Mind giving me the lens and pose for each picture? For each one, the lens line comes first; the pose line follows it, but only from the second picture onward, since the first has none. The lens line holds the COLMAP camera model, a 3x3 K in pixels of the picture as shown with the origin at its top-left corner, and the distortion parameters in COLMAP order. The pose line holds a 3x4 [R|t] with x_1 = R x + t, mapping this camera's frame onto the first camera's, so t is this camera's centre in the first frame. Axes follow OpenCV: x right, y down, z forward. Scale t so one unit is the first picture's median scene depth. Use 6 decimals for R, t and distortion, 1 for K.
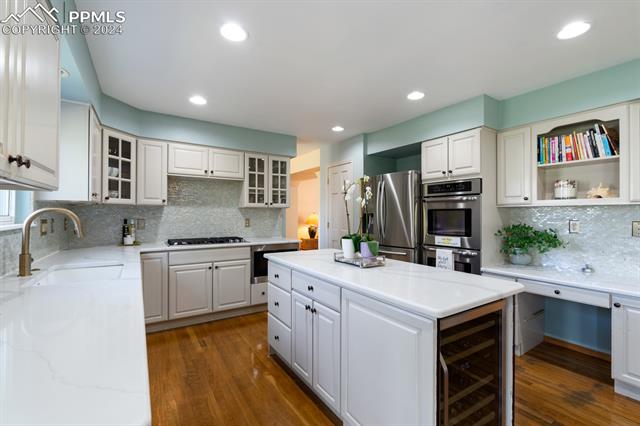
lens RADIAL K [[283.0, 0, 321.1], [0, 283.0, 211.3], [0, 0, 1]] dist [0.001194, -0.000611]
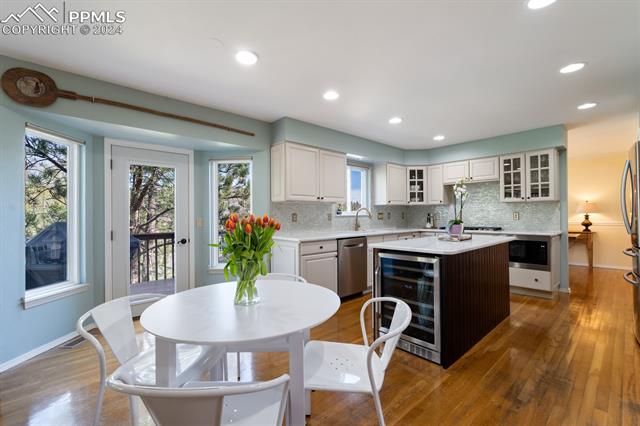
lens RADIAL K [[283.0, 0, 322.9], [0, 283.0, 215.0], [0, 0, 1]] dist [0.001194, -0.000611]
pose [[0.174156, -0.010251, -0.984665, 0.765312], [0.019067, 0.999793, -0.007036, 0.031543], [0.984533, -0.017549, 0.174316, 0.059056]]
